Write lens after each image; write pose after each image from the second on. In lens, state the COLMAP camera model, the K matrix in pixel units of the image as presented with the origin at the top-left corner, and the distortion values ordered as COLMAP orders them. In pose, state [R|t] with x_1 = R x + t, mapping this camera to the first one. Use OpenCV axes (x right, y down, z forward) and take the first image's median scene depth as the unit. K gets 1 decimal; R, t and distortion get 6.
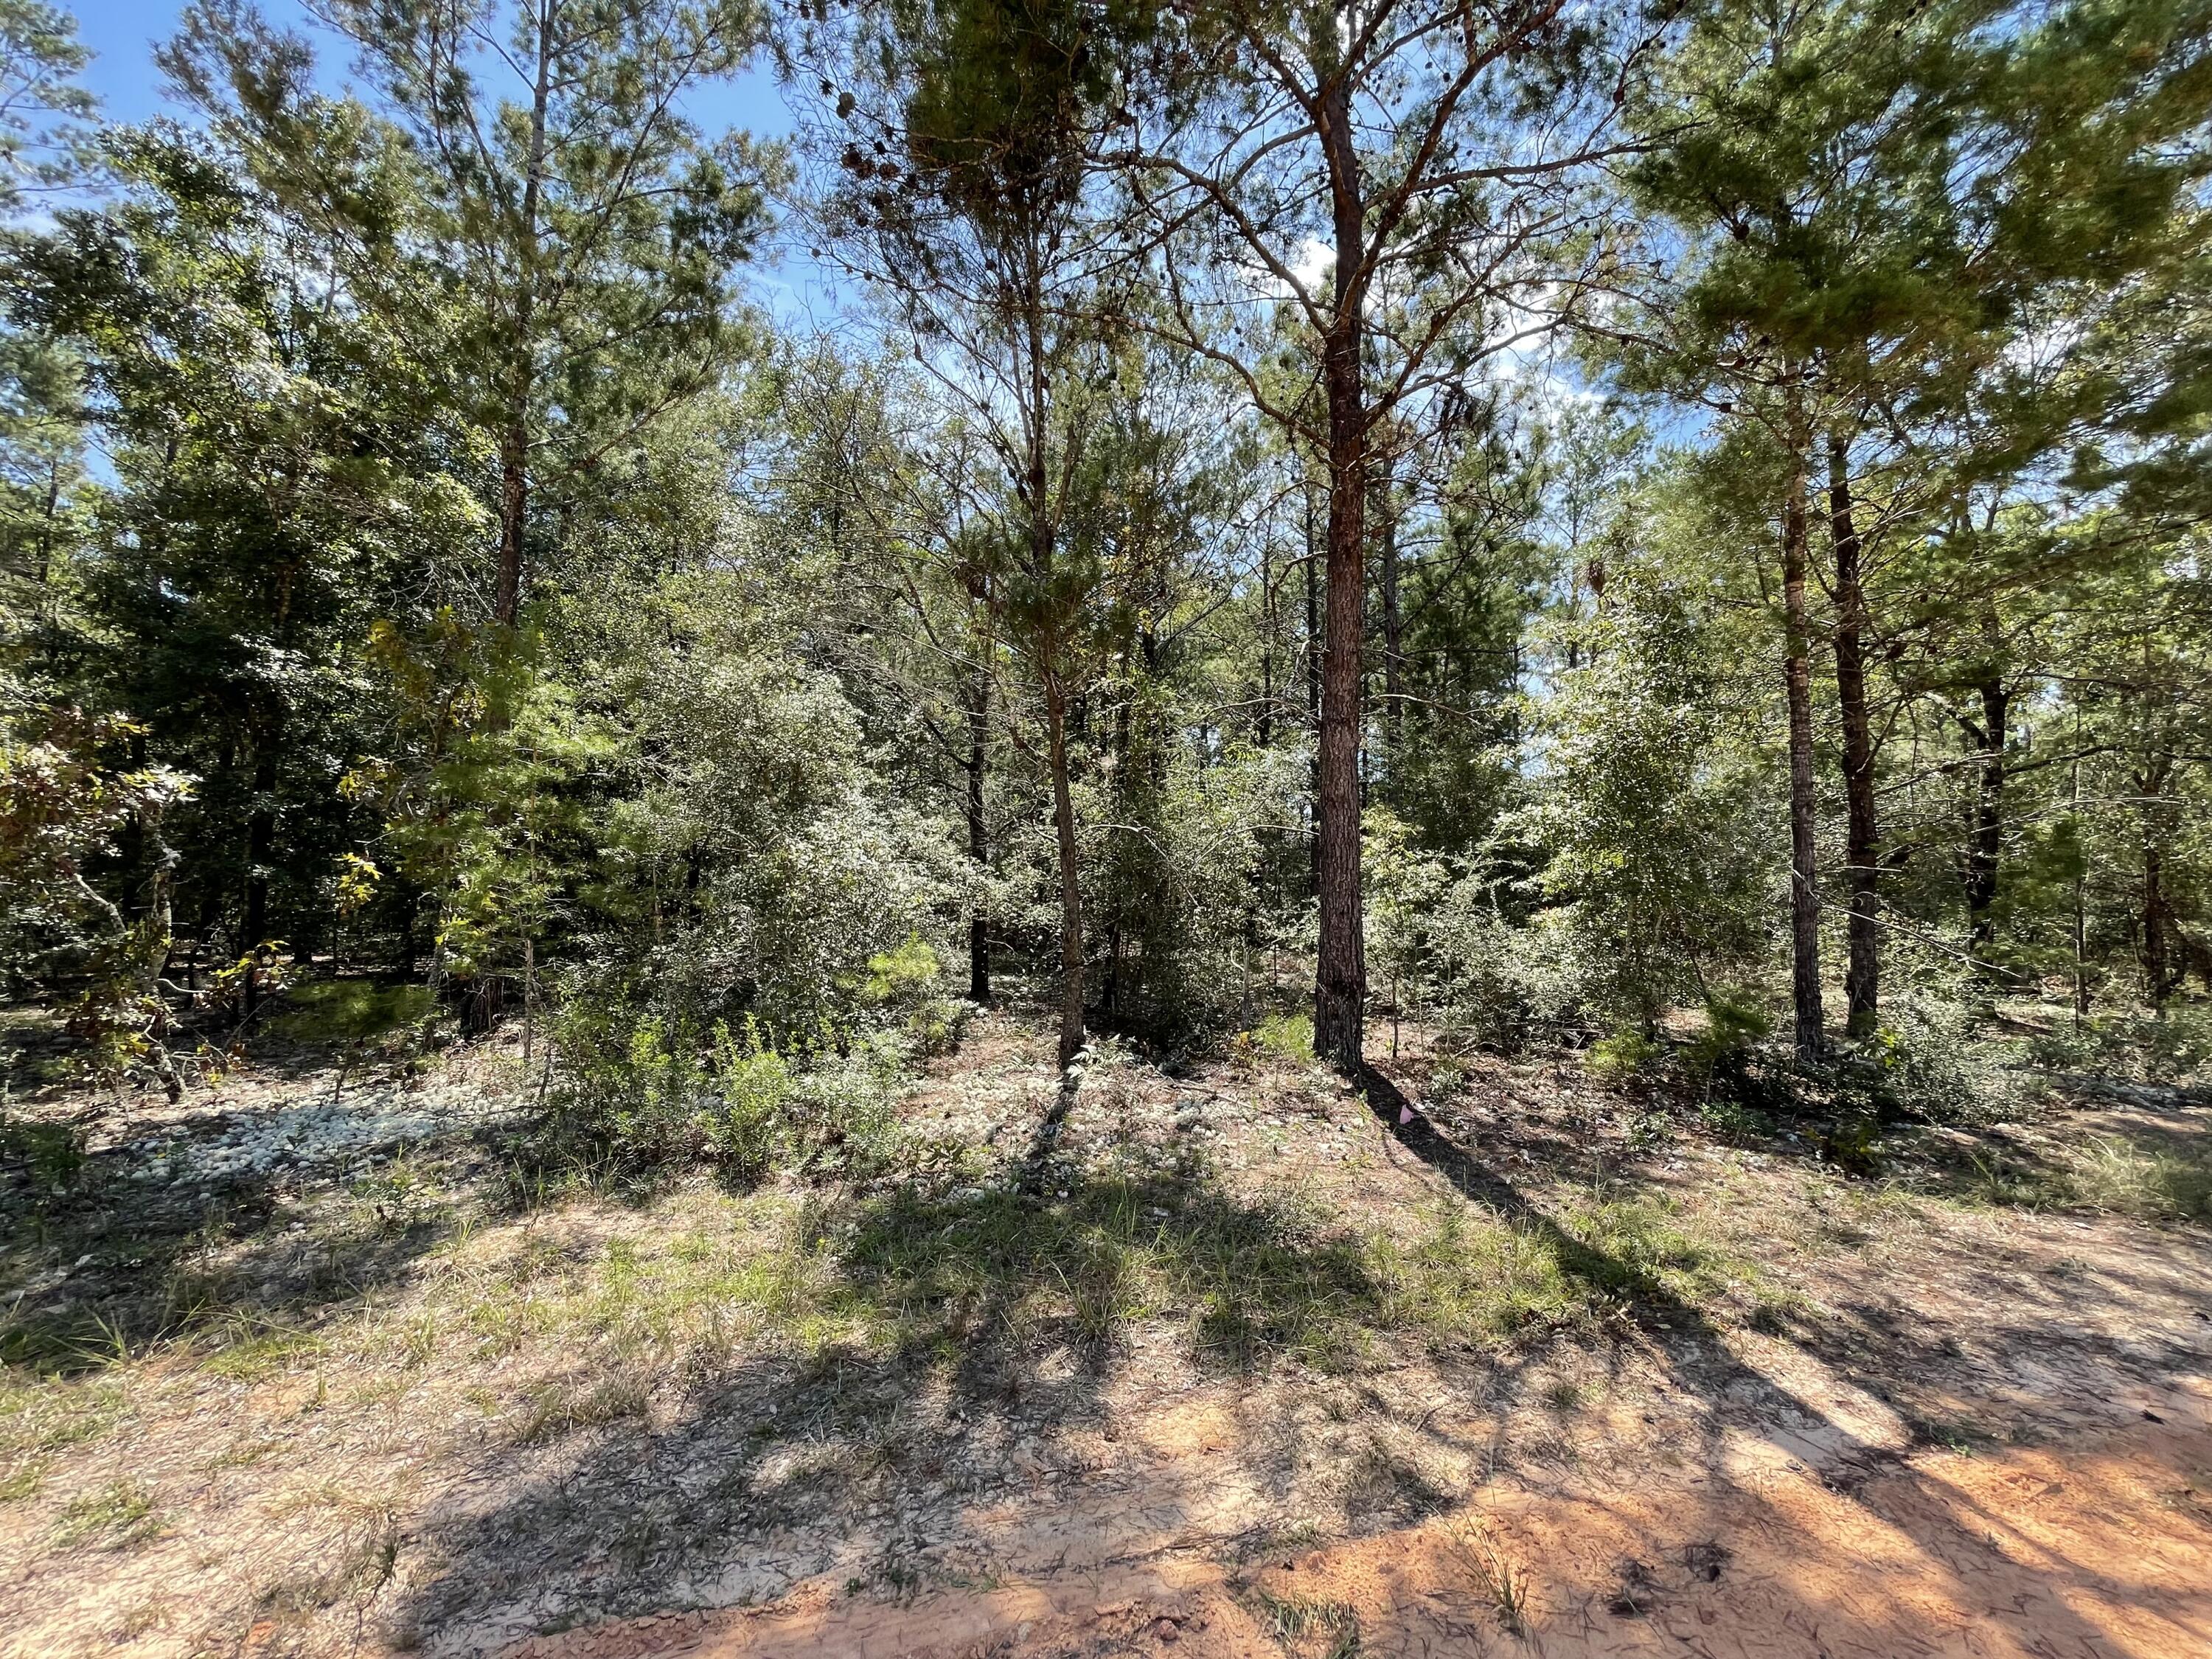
lens RADIAL K [[898.2, 0, 1106.0], [0, 898.2, 829.5], [0, 0, 1]] dist [-0.001521, 0.000170]
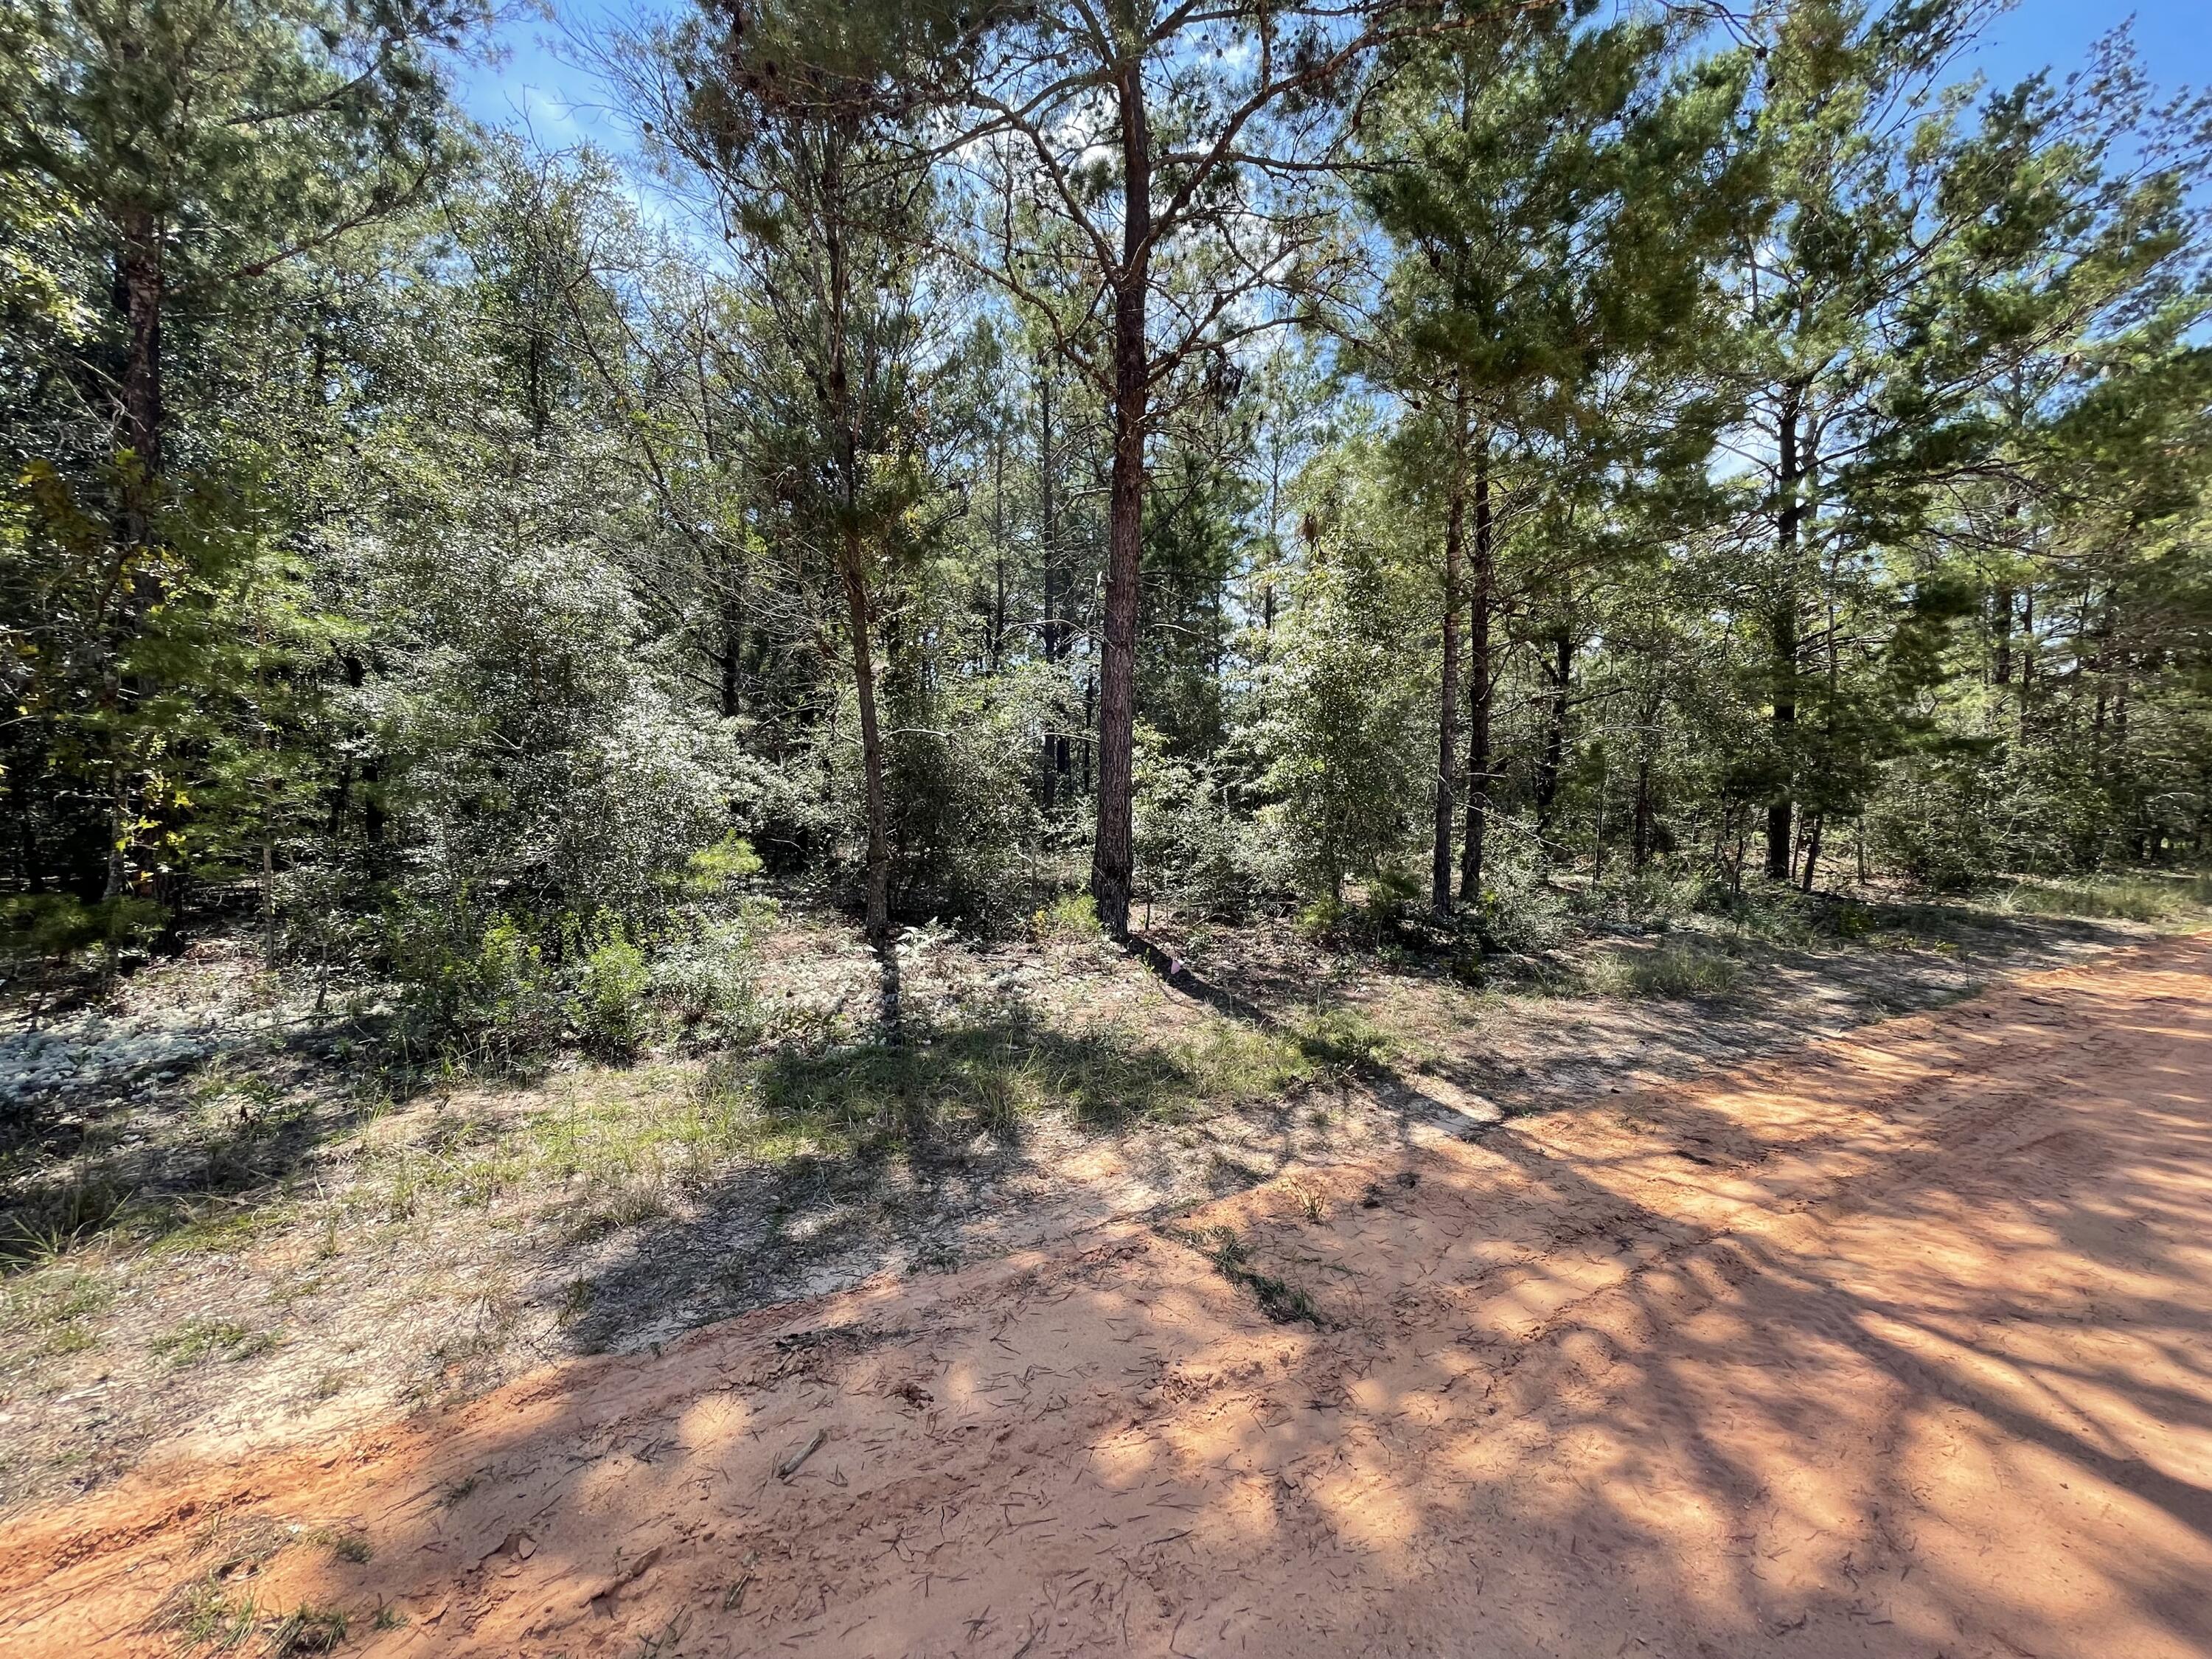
lens RADIAL K [[898.2, 0, 1106.0], [0, 898.2, 829.5], [0, 0, 1]] dist [-0.001521, 0.000170]
pose [[0.948447, -0.011701, 0.316720, -0.152044], [-0.023111, 0.994105, 0.105933, -0.006239], [-0.316092, -0.107792, 0.942585, -0.132867]]
